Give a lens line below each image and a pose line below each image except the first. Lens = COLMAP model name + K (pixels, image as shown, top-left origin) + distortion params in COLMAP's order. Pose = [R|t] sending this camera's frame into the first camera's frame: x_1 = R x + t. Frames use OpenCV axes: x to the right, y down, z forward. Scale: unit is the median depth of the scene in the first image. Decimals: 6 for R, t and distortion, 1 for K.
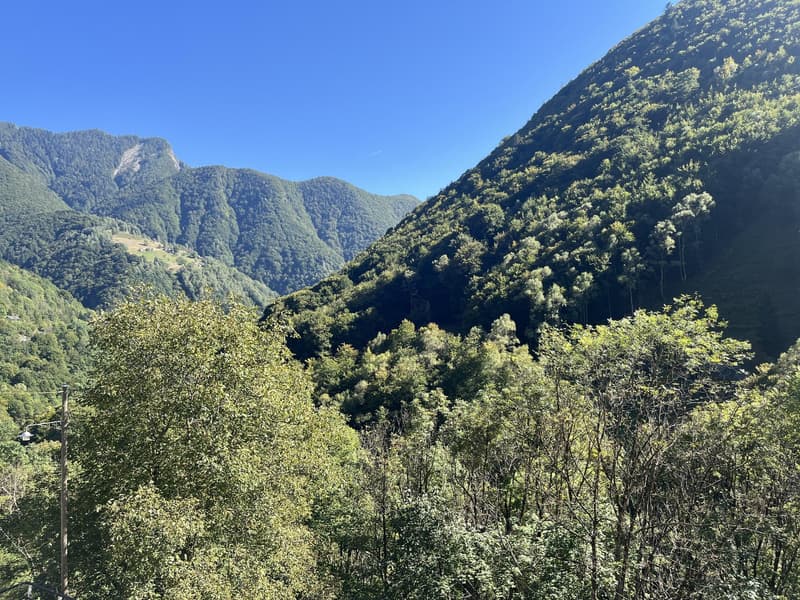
lens RADIAL K [[610.0, 0, 401.1], [0, 610.0, 303.9], [0, 0, 1]] dist [0.017846, -0.030506]
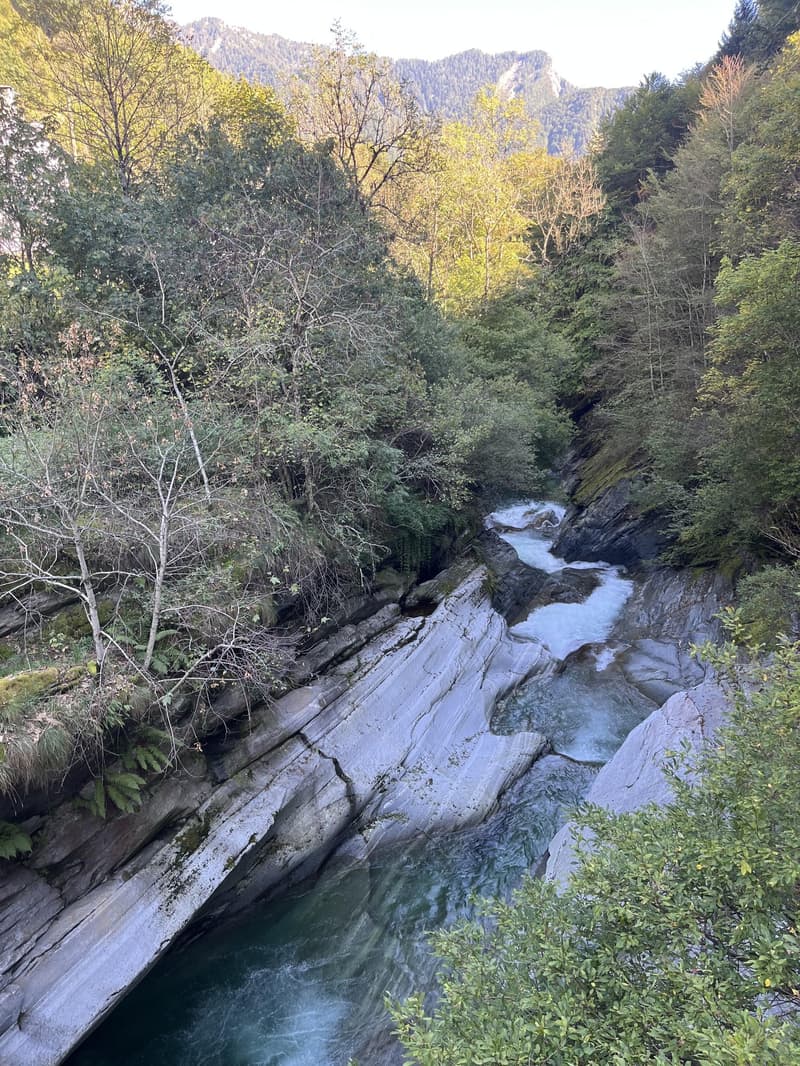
lens RADIAL K [[812.8, 0, 400.7], [0, 812.8, 533.9], [0, 0, 1]] dist [0.017846, -0.030506]
pose [[0.847334, 0.154262, -0.508162, 0.120347], [0.015935, 0.949065, 0.314677, 0.001207], [0.530822, -0.274734, 0.801717, -0.187009]]
